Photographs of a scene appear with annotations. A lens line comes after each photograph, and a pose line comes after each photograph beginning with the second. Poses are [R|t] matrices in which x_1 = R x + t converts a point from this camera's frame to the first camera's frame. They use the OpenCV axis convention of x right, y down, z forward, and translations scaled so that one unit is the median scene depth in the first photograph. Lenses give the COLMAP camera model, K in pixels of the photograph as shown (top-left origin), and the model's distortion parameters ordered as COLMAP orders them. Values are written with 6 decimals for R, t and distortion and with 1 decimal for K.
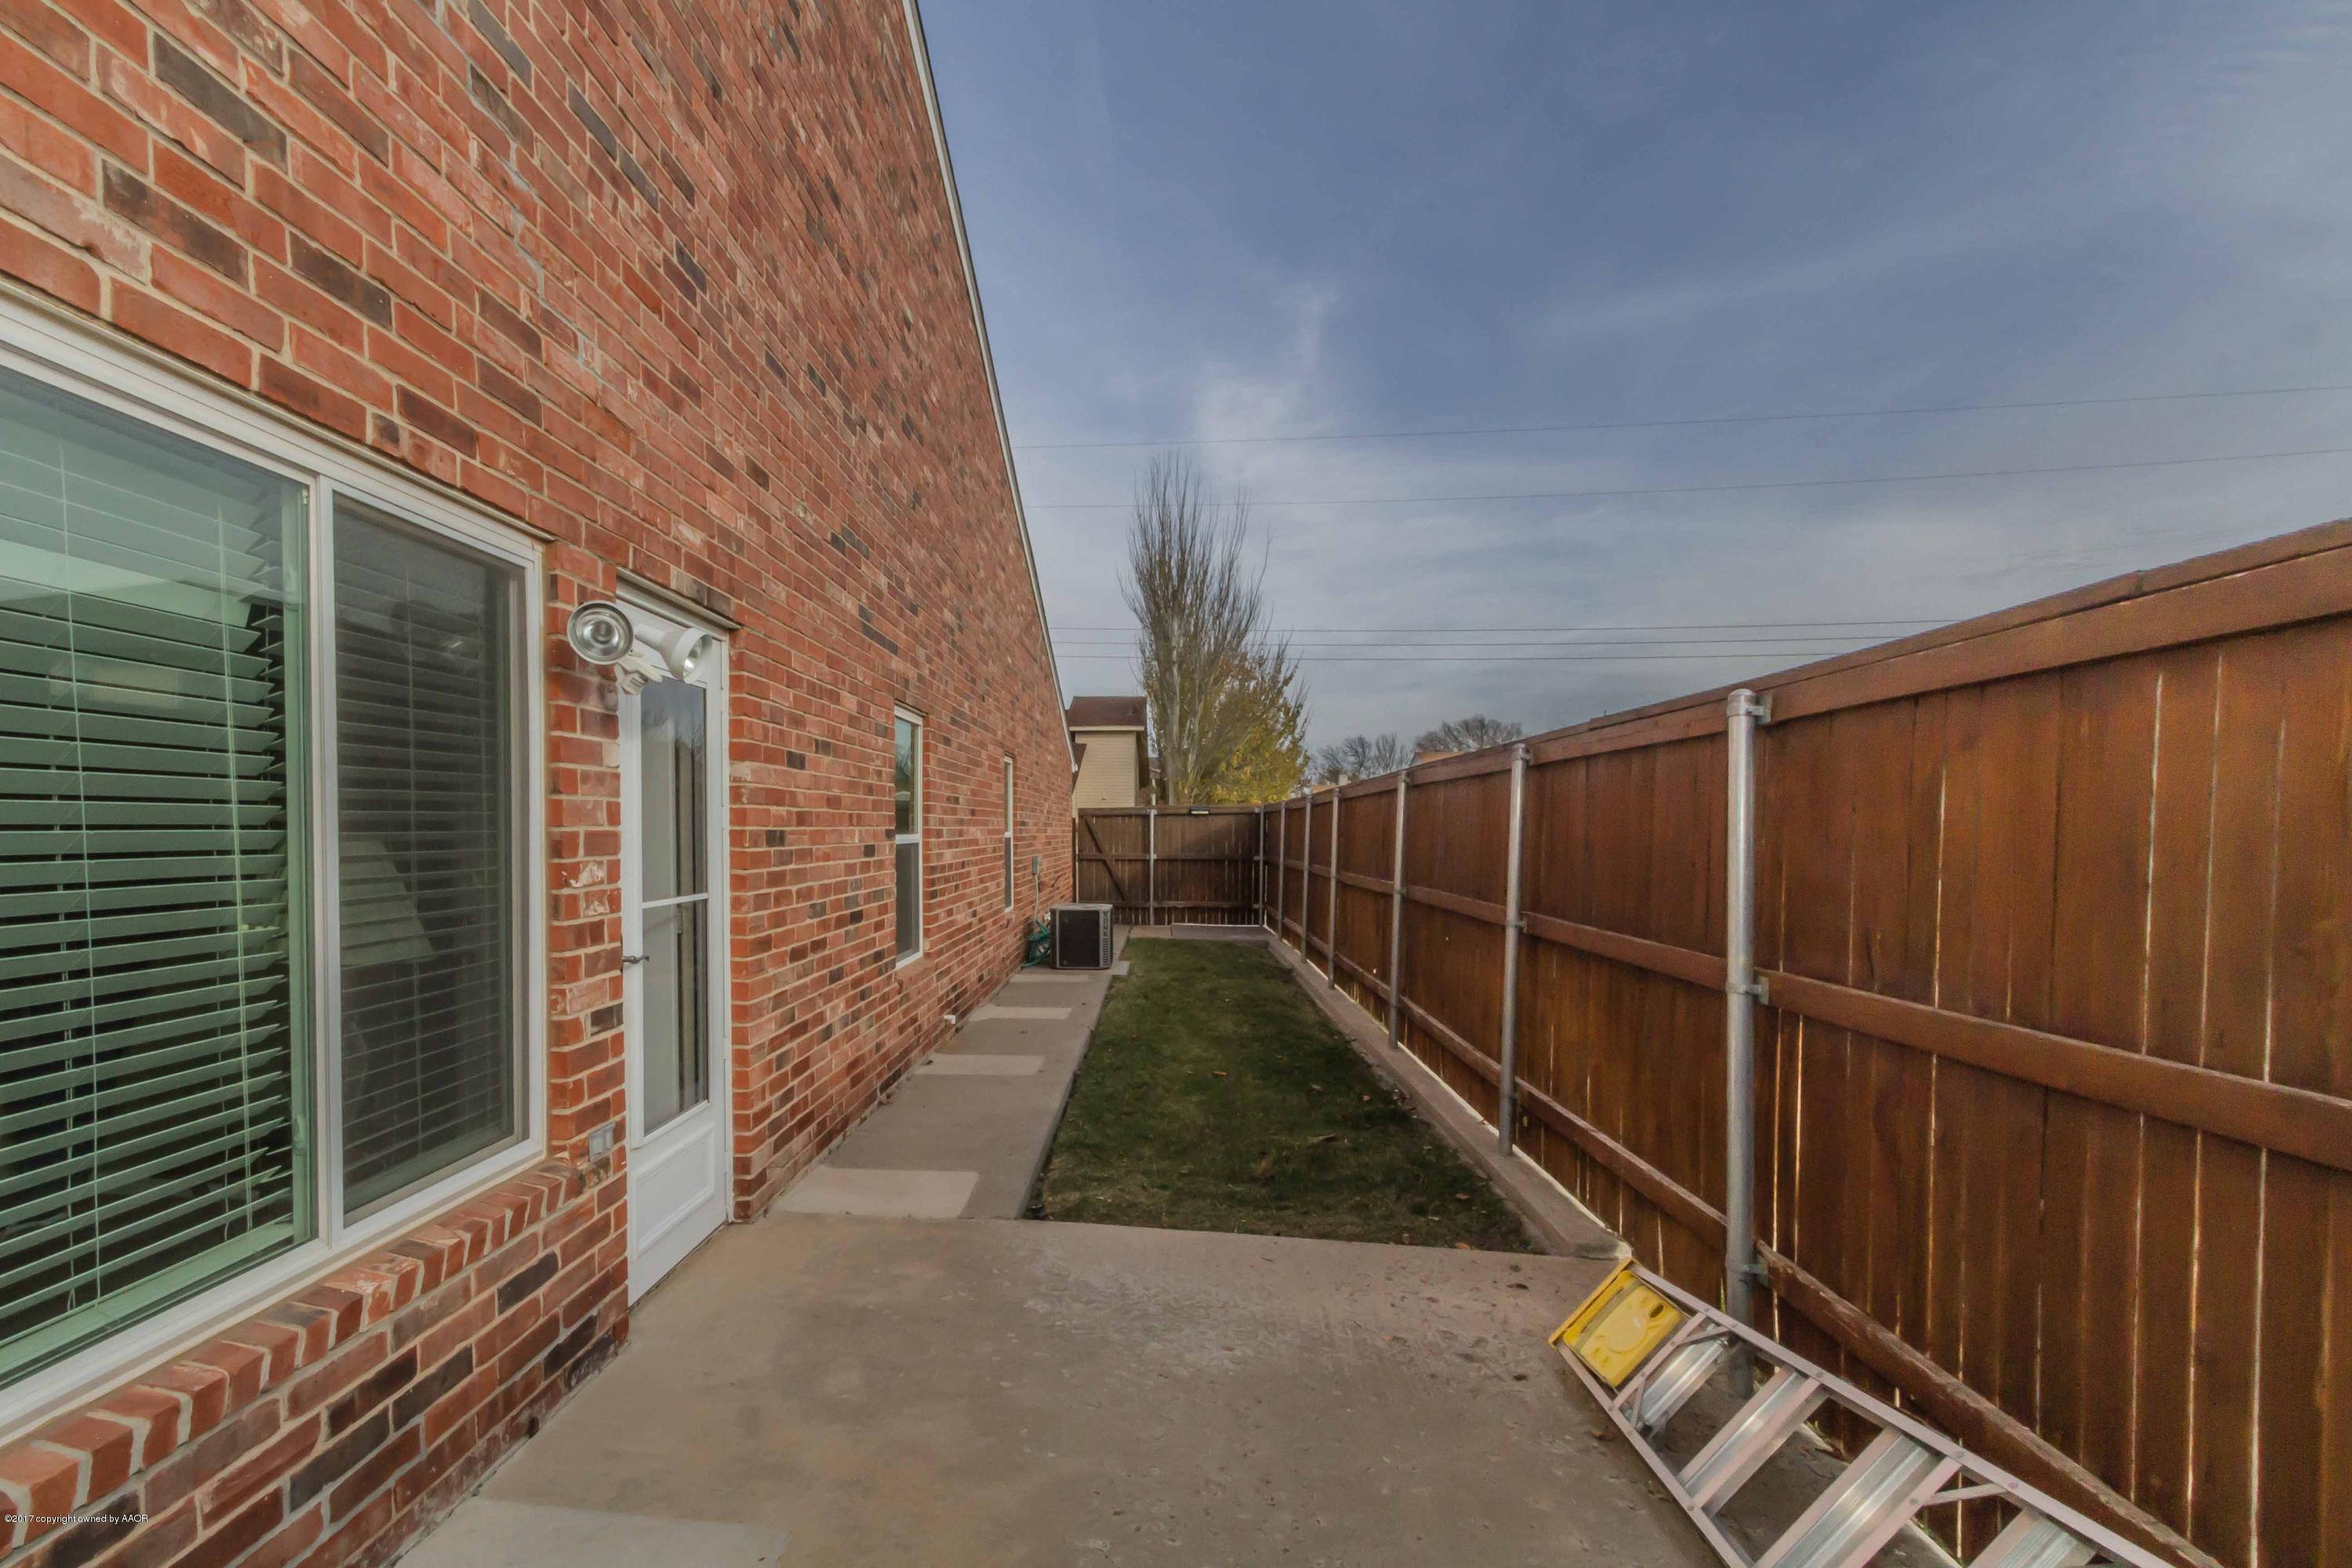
lens RADIAL K [[1132.3, 0, 1095.7], [0, 1132.3, 902.9], [0, 0, 1]] dist [0.011454, -0.004549]
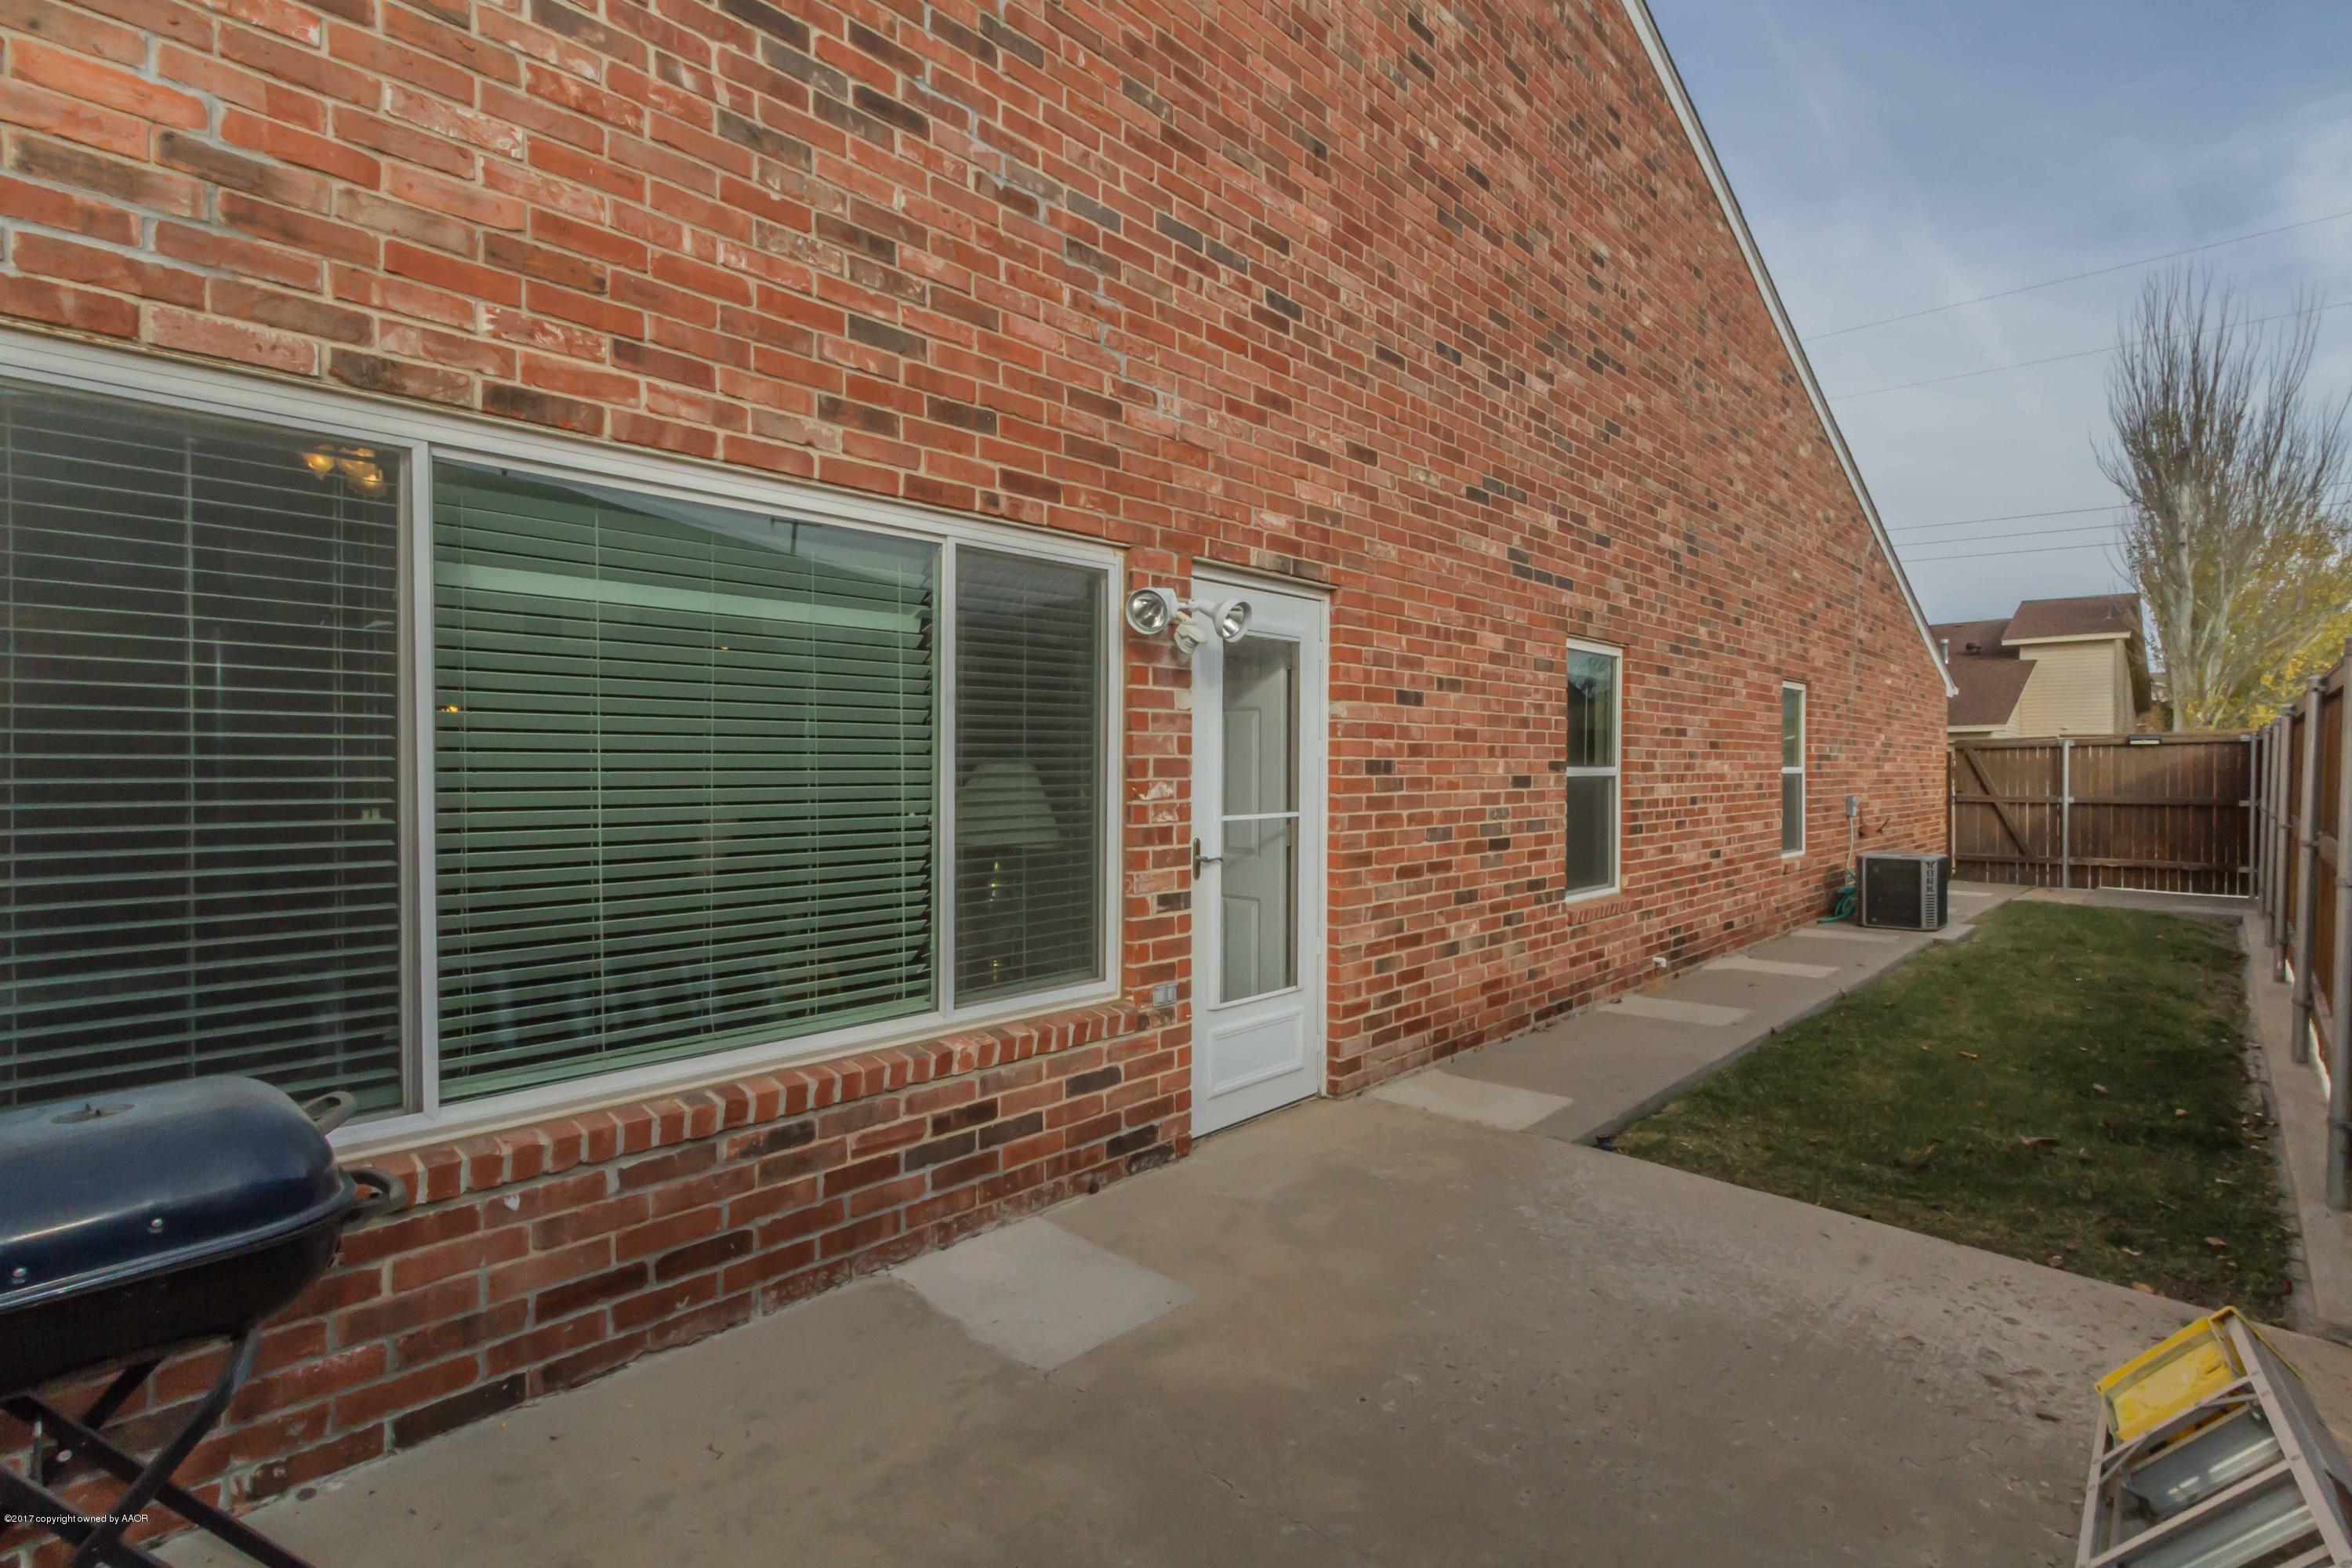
lens RADIAL K [[1171.9, 0, 1185.6], [0, 1171.9, 819.3], [0, 0, 1]] dist [0.000431, 0.000135]
pose [[0.785318, 0.020810, -0.618743, 0.418898], [-0.035935, 0.999282, -0.012002, 0.023139], [0.618049, 0.031660, 0.785502, -0.058256]]
